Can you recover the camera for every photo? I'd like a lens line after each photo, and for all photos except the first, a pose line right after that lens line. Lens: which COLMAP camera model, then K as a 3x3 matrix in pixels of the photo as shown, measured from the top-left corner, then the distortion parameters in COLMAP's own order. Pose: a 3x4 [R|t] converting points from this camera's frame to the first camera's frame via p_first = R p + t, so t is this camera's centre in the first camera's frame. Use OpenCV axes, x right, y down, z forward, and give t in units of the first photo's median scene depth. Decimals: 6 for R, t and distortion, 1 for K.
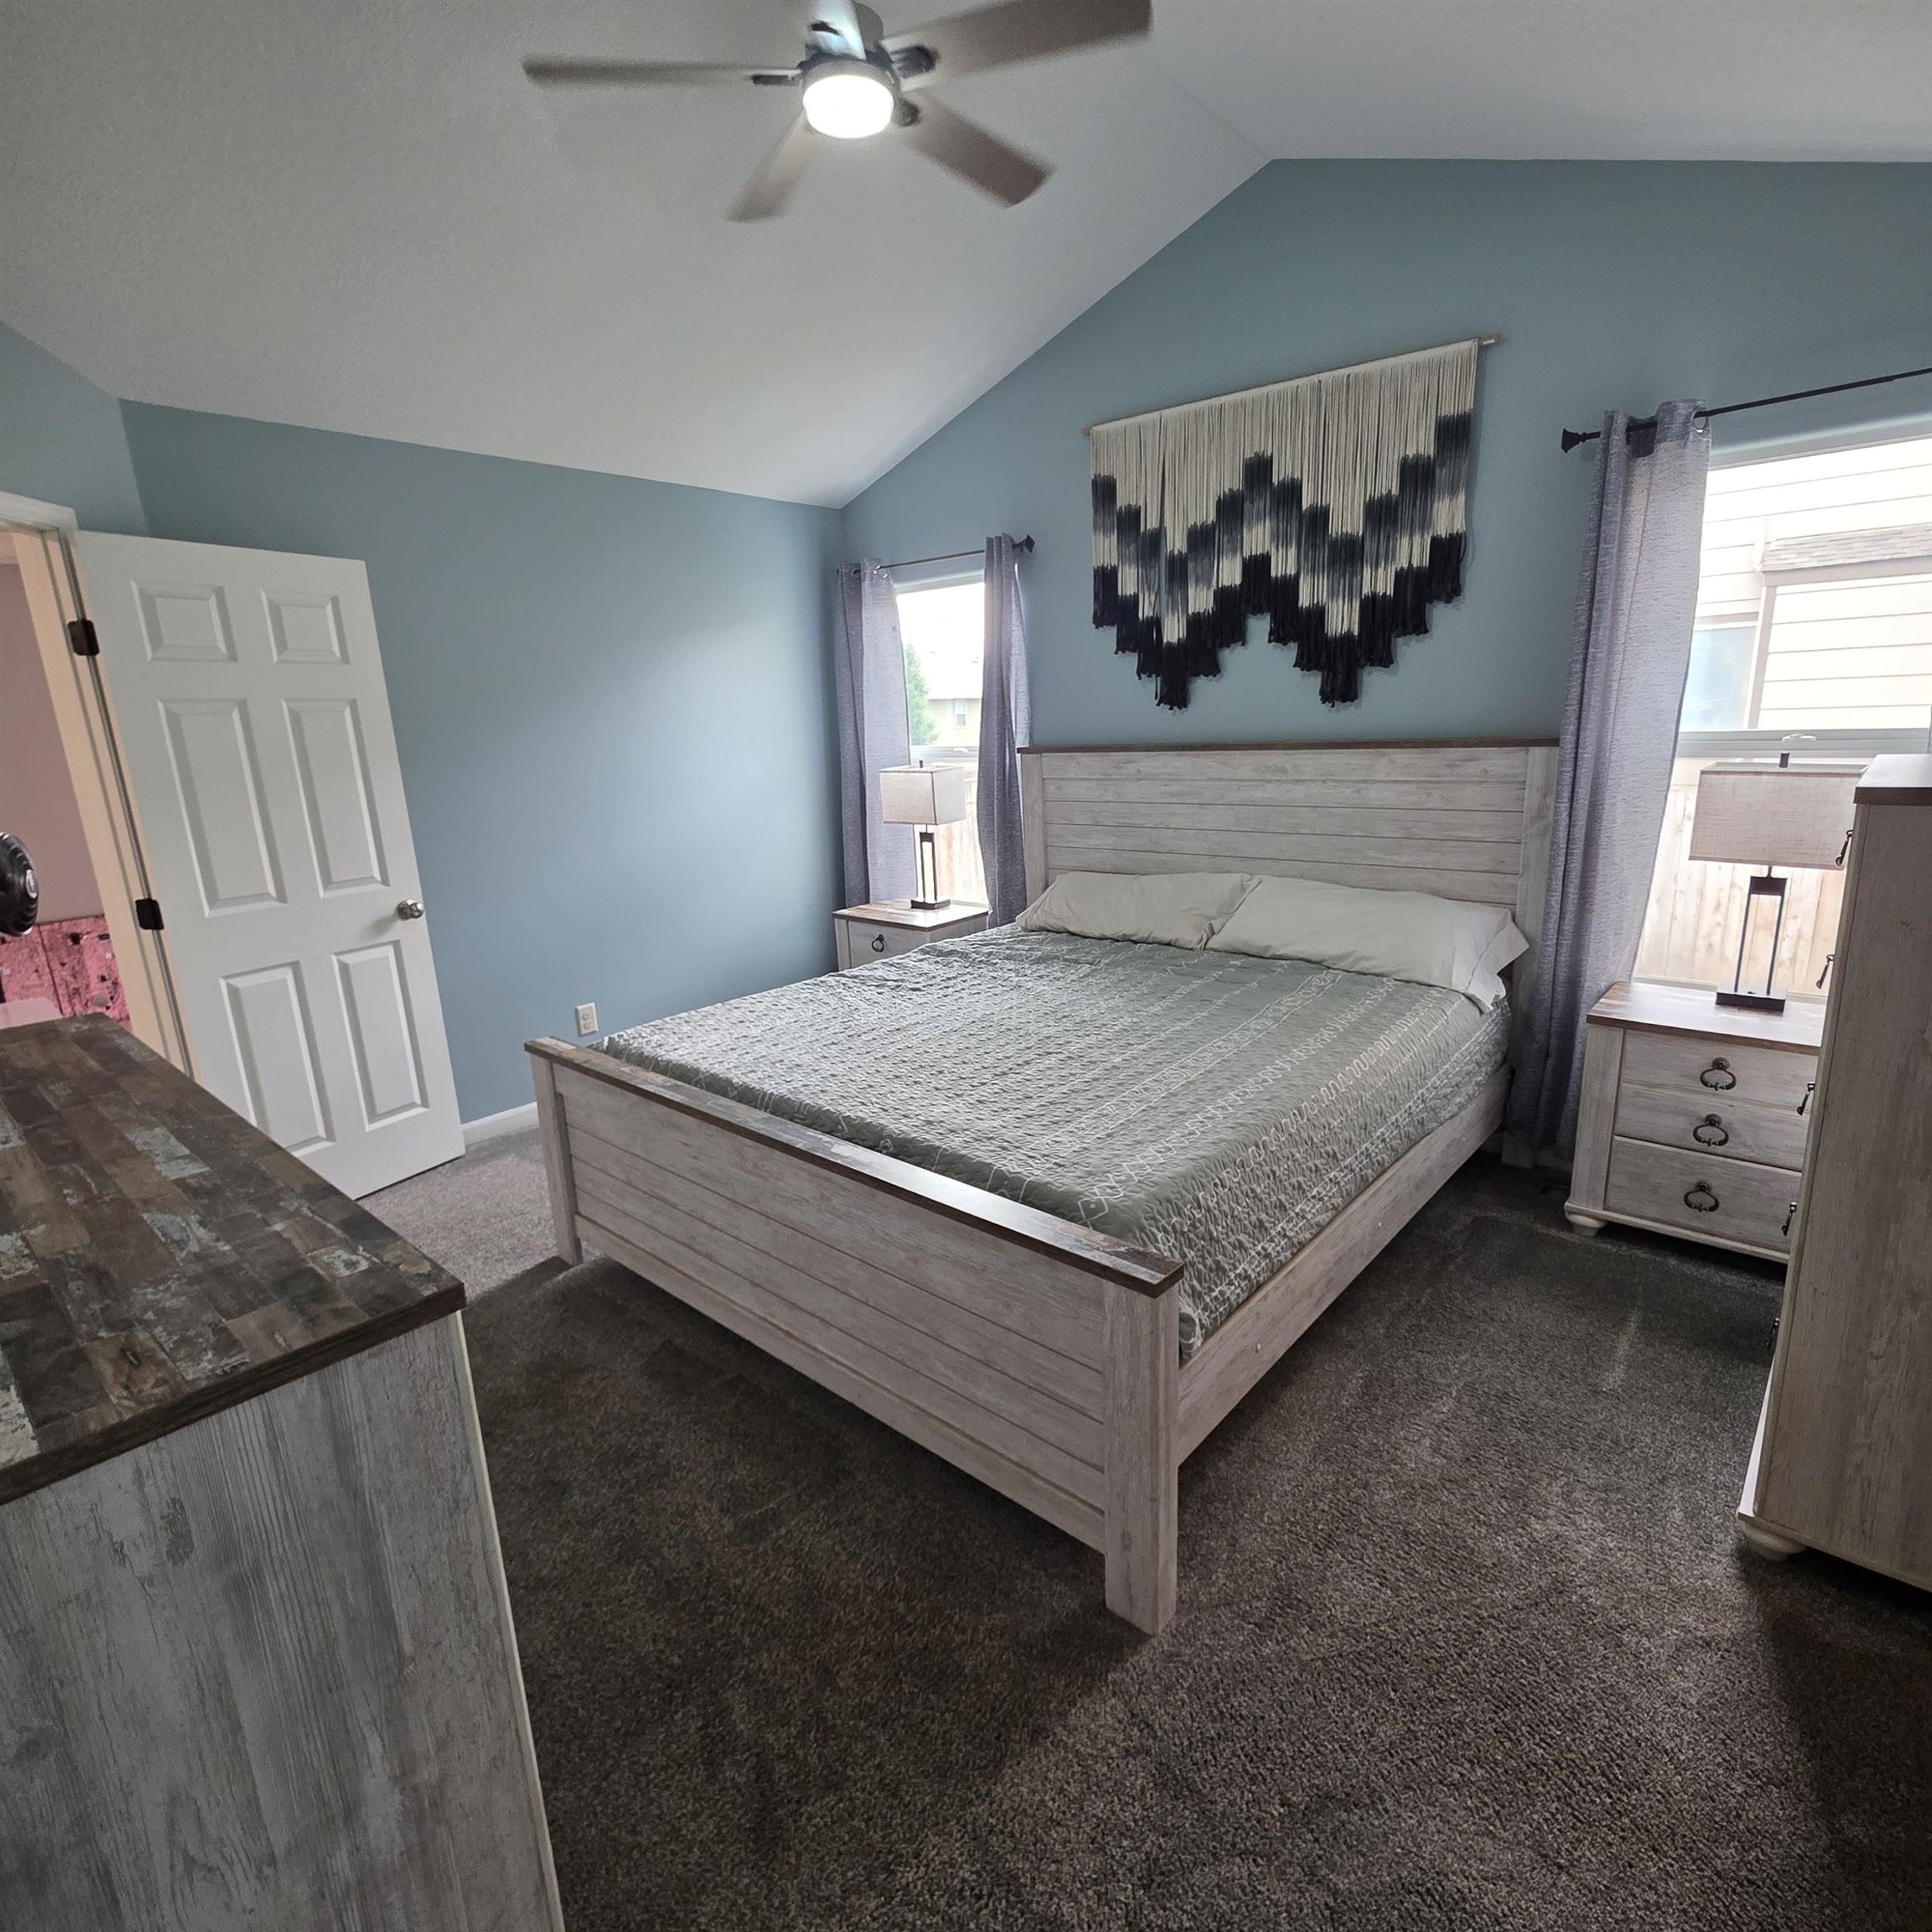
lens RADIAL K [[1031.5, 0, 964.2], [0, 1031.5, 967.3], [0, 0, 1]] dist [0.005557, 0.000118]
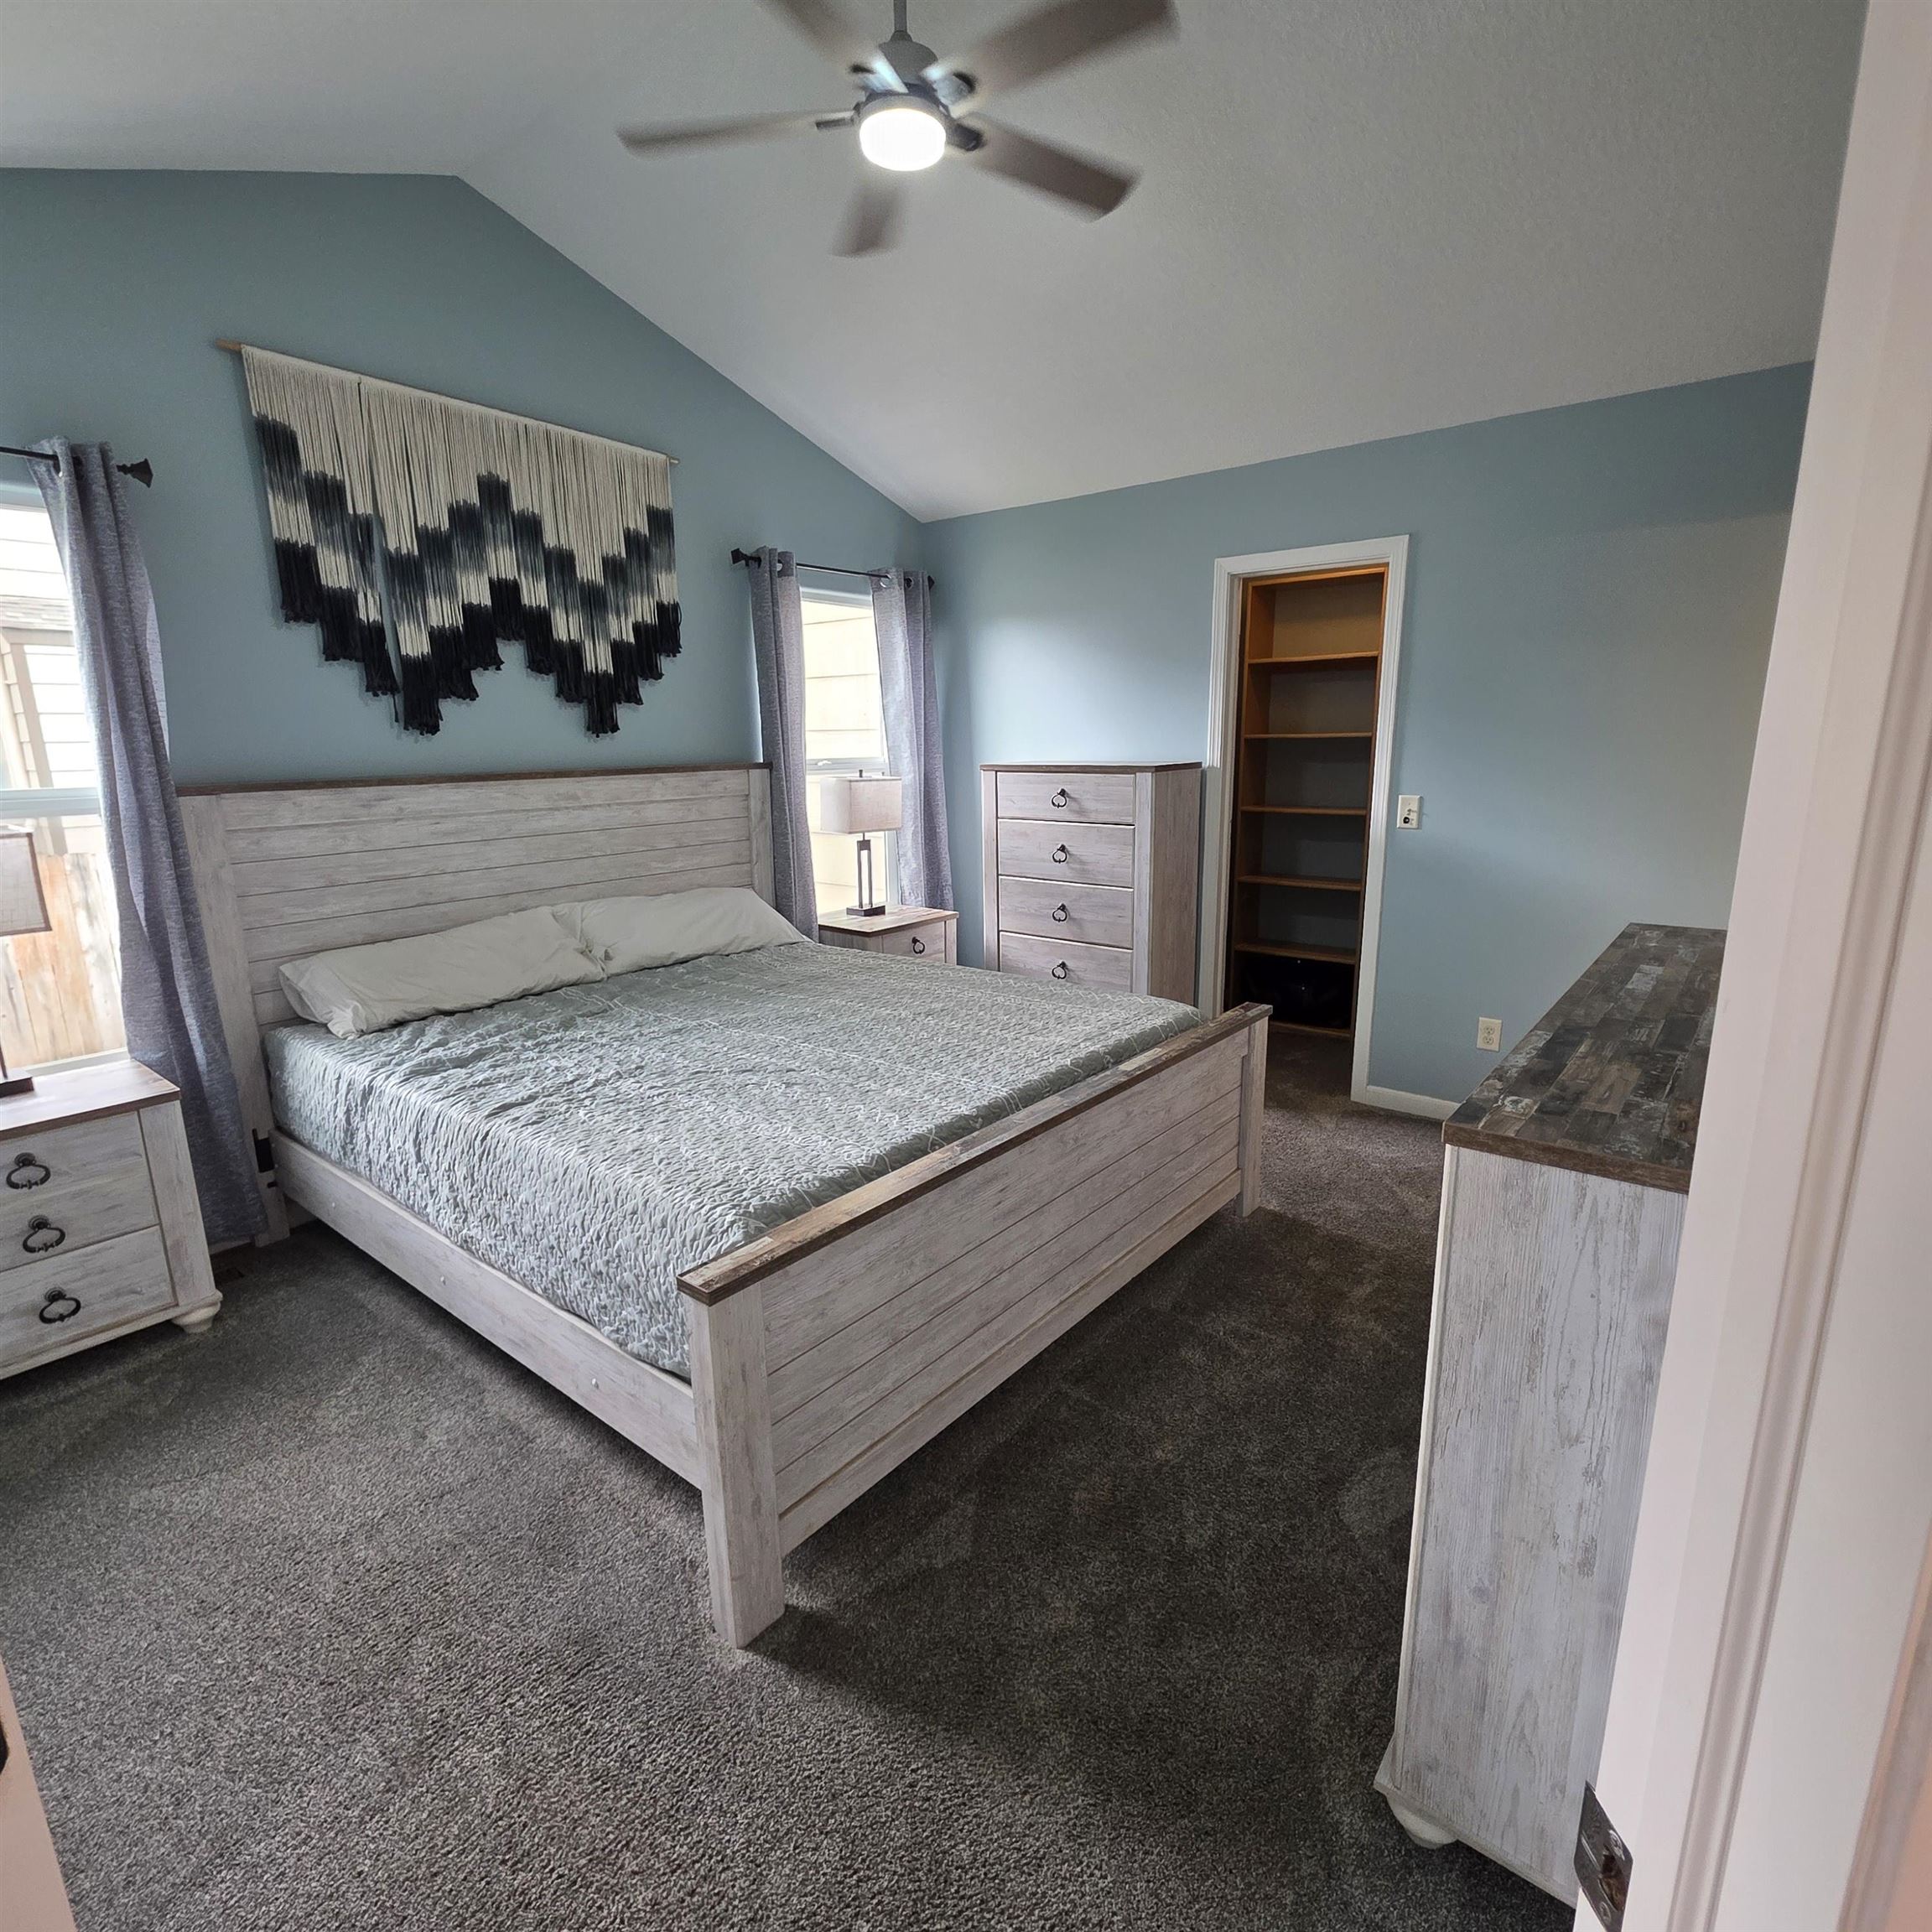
lens RADIAL K [[1031.5, 0, 964.5], [0, 1031.5, 969.4], [0, 0, 1]] dist [0.005557, 0.000118]
pose [[-0.040750, -0.181224, 0.982597, -0.770248], [0.253549, 0.949349, 0.185607, -0.124889], [-0.966464, 0.256701, 0.007263, 0.685155]]
